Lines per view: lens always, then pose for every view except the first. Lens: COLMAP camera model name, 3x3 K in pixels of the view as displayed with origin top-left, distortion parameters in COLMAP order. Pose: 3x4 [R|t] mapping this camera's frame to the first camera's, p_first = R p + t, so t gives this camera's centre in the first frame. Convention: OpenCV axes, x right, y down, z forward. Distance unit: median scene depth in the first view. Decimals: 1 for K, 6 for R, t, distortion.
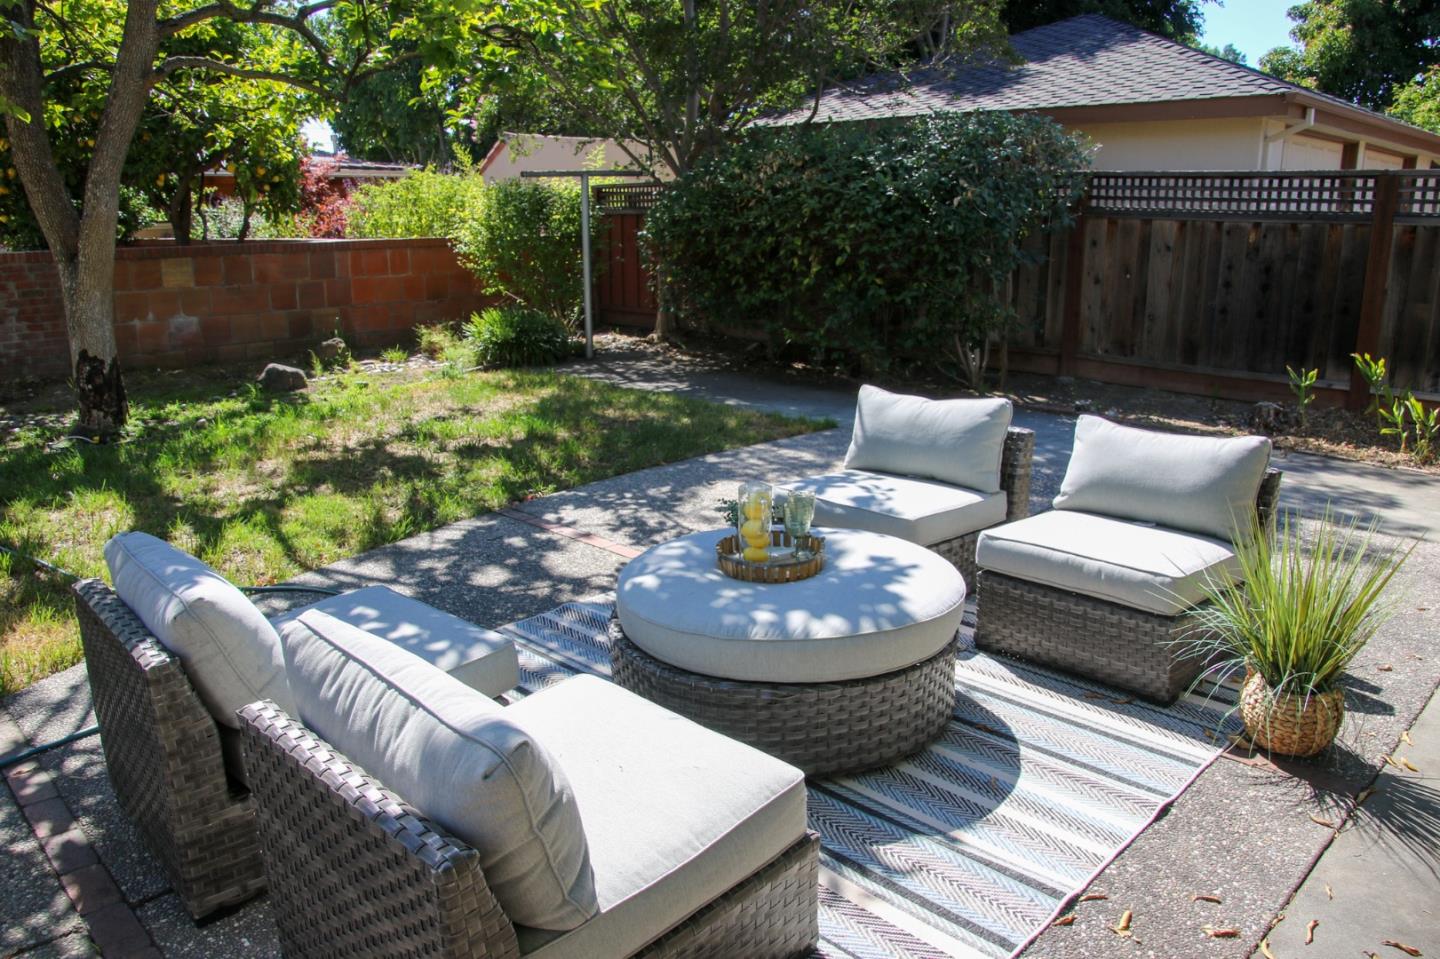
lens RADIAL K [[1057.4, 0, 725.0], [0, 1057.4, 492.4], [0, 0, 1]] dist [-0.098466, 0.020904]
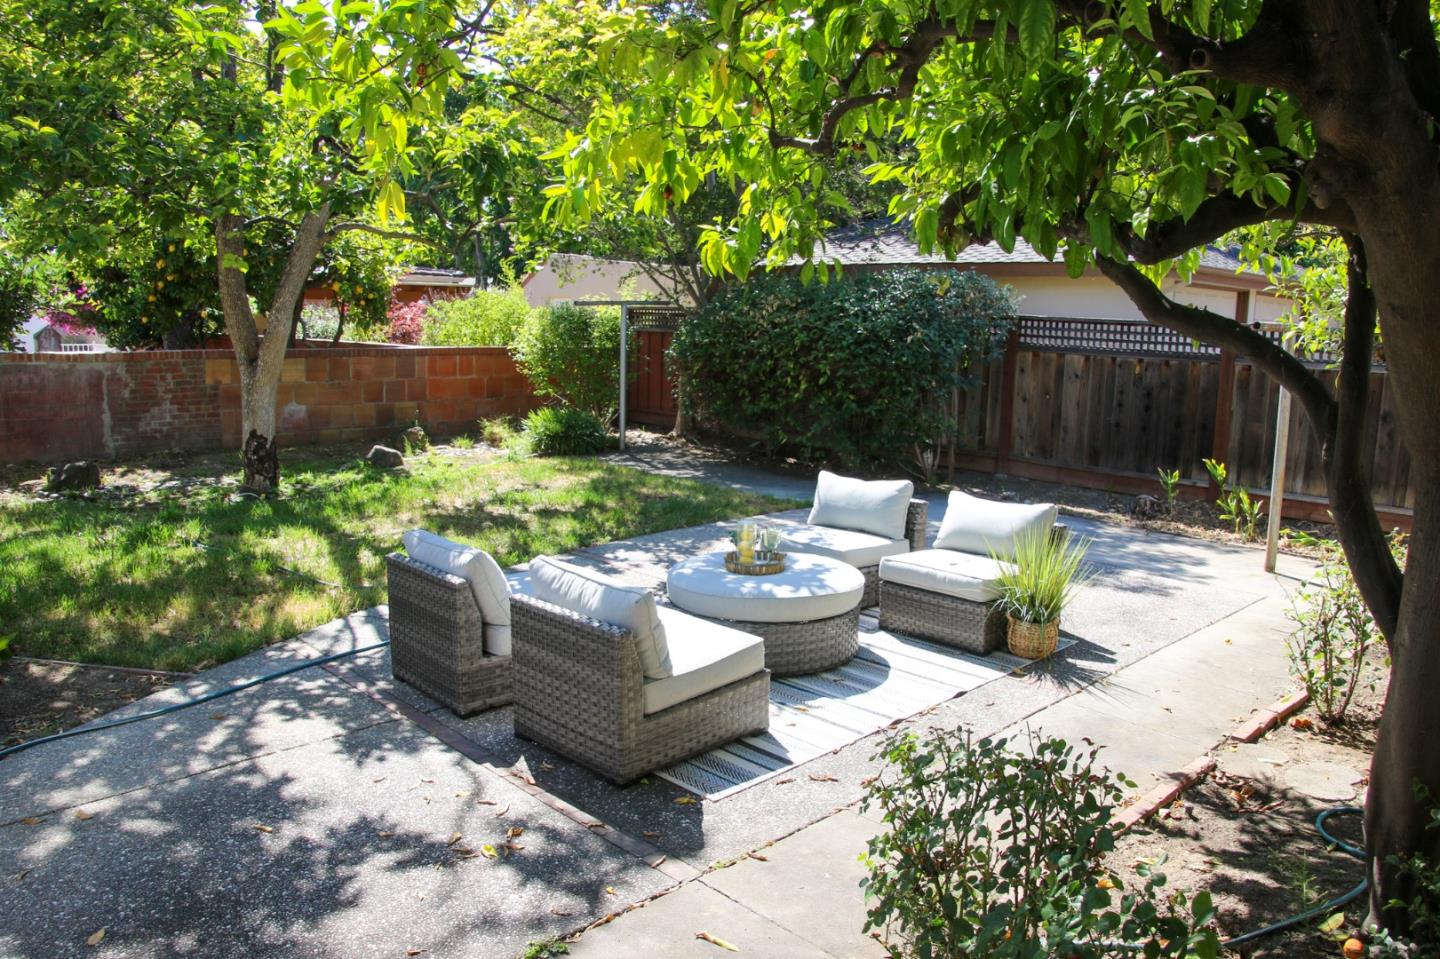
lens RADIAL K [[1057.4, 0, 714.1], [0, 1057.4, 478.6], [0, 0, 1]] dist [-0.098466, 0.020904]
pose [[0.999459, 0.028486, -0.016447, 0.000137], [-0.030045, 0.994126, -0.103973, 0.043999], [0.013388, 0.104411, 0.994444, -0.315296]]
